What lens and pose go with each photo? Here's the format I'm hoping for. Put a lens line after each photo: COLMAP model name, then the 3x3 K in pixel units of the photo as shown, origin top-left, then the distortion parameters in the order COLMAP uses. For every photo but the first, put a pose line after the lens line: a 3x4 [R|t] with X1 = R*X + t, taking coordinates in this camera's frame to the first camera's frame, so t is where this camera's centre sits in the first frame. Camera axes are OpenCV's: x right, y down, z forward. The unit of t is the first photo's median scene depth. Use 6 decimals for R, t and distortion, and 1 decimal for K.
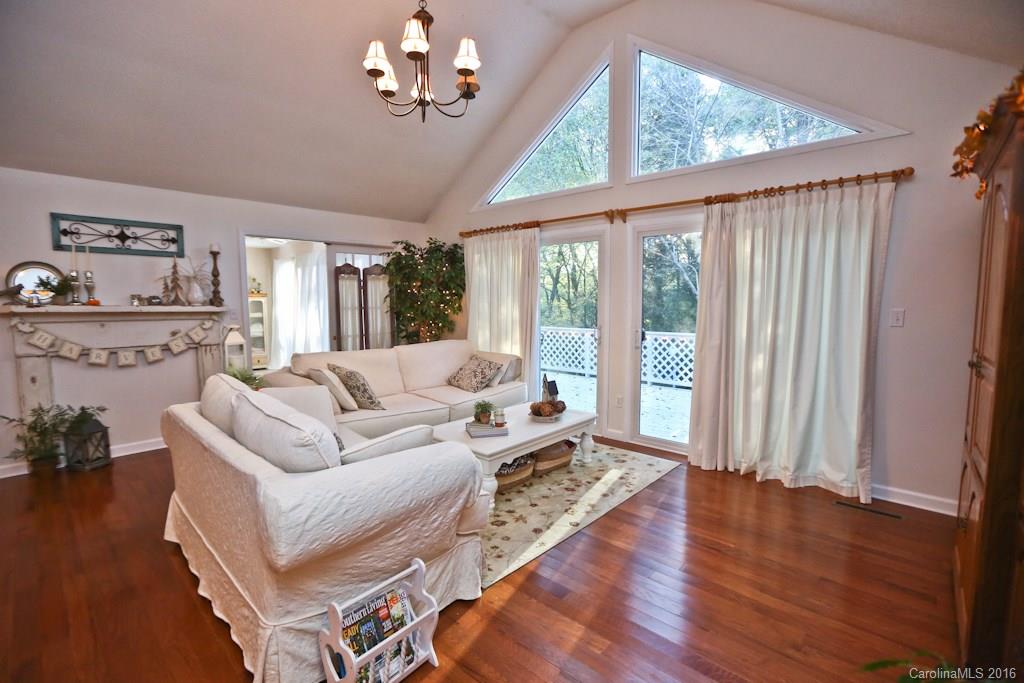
lens RADIAL K [[477.3, 0, 510.9], [0, 477.3, 345.3], [0, 0, 1]] dist [-0.010012, 0.001326]
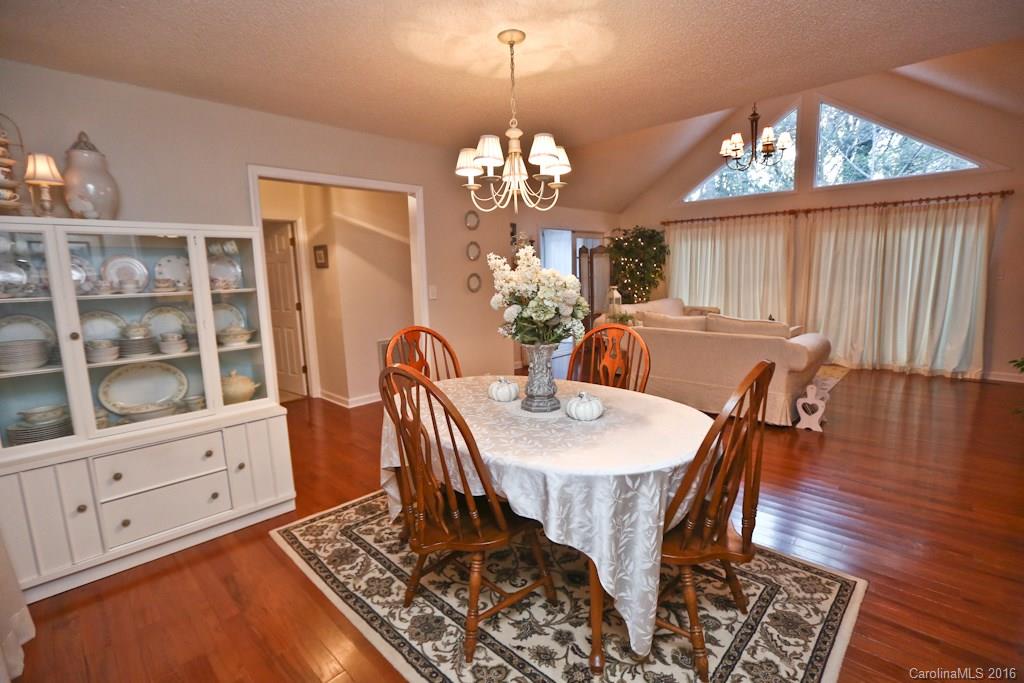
lens RADIAL K [[477.3, 0, 505.7], [0, 477.3, 345.4], [0, 0, 1]] dist [-0.010012, 0.001326]
pose [[0.999391, -0.023767, 0.025559, -0.627649], [0.022266, 0.998098, 0.057480, 0.036735], [-0.026877, -0.056876, 0.998019, -0.421986]]
